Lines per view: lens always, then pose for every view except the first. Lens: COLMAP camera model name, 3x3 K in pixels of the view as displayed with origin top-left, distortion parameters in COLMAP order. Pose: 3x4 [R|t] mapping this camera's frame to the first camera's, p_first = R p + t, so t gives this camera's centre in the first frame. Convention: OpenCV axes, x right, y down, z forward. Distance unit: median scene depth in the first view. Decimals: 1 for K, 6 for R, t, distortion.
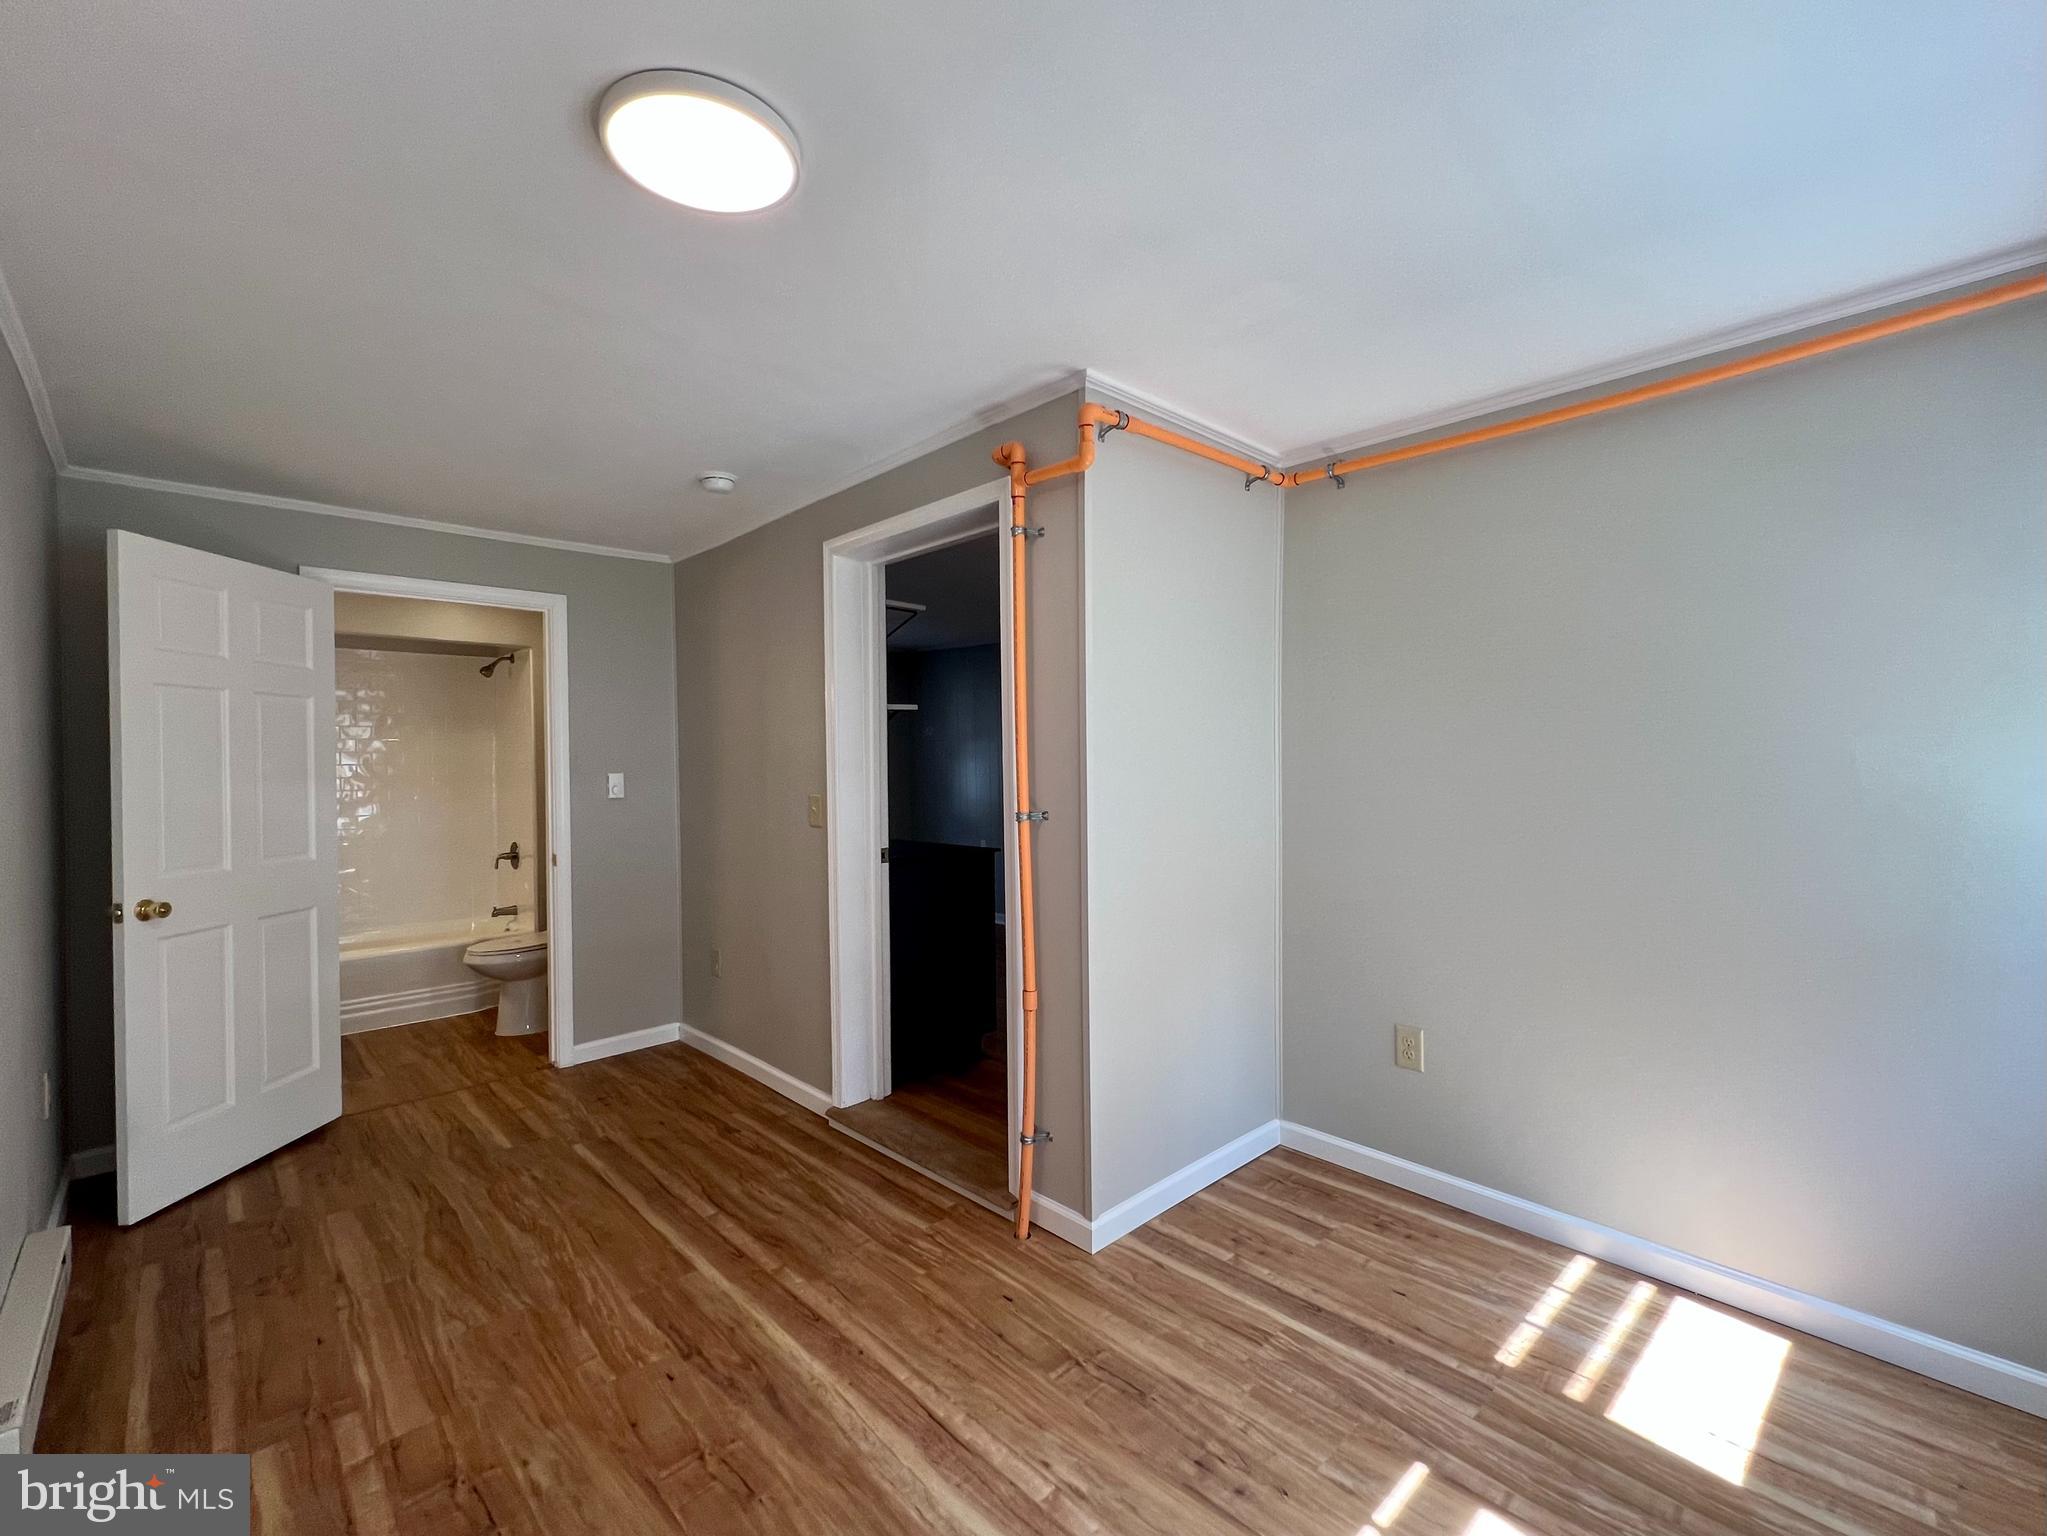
lens RADIAL K [[881.0, 0, 1026.9], [0, 881.0, 775.0], [0, 0, 1]] dist [0.000147, 0.000726]
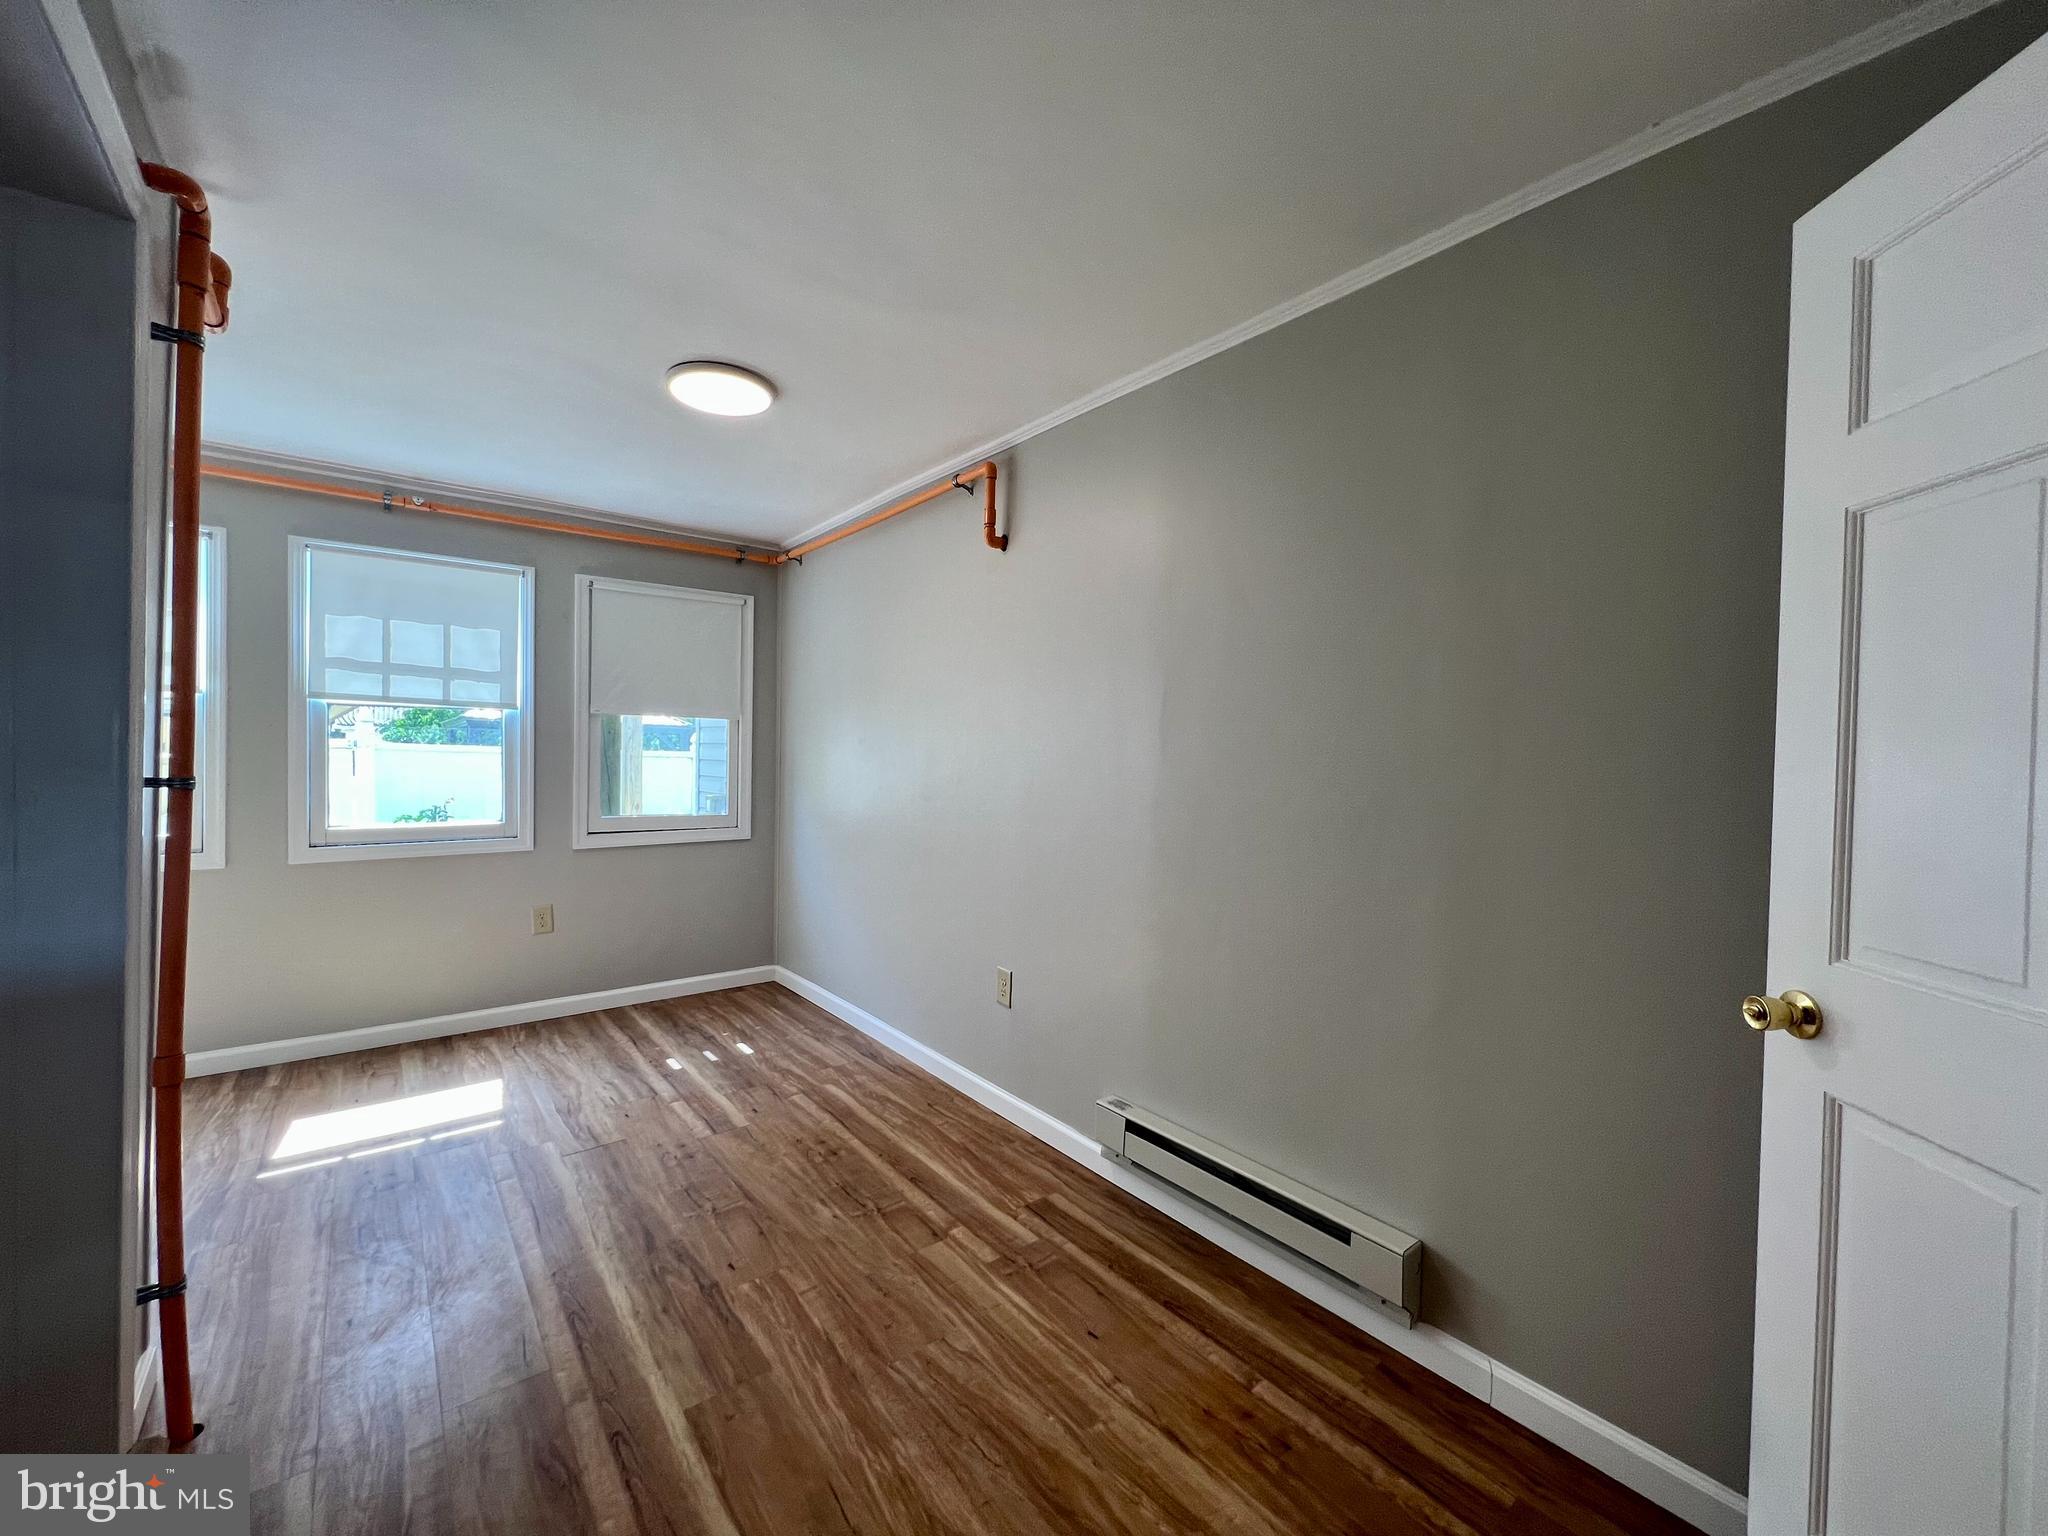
lens RADIAL K [[821.4, 0, 1012.4], [0, 821.4, 765.9], [0, 0, 1]] dist [0.002308, -0.000082]
pose [[-0.995092, -0.010554, 0.098392, -0.758913], [-0.007925, 0.999602, 0.027065, 0.020848], [-0.098639, 0.026152, -0.994780, 1.762795]]
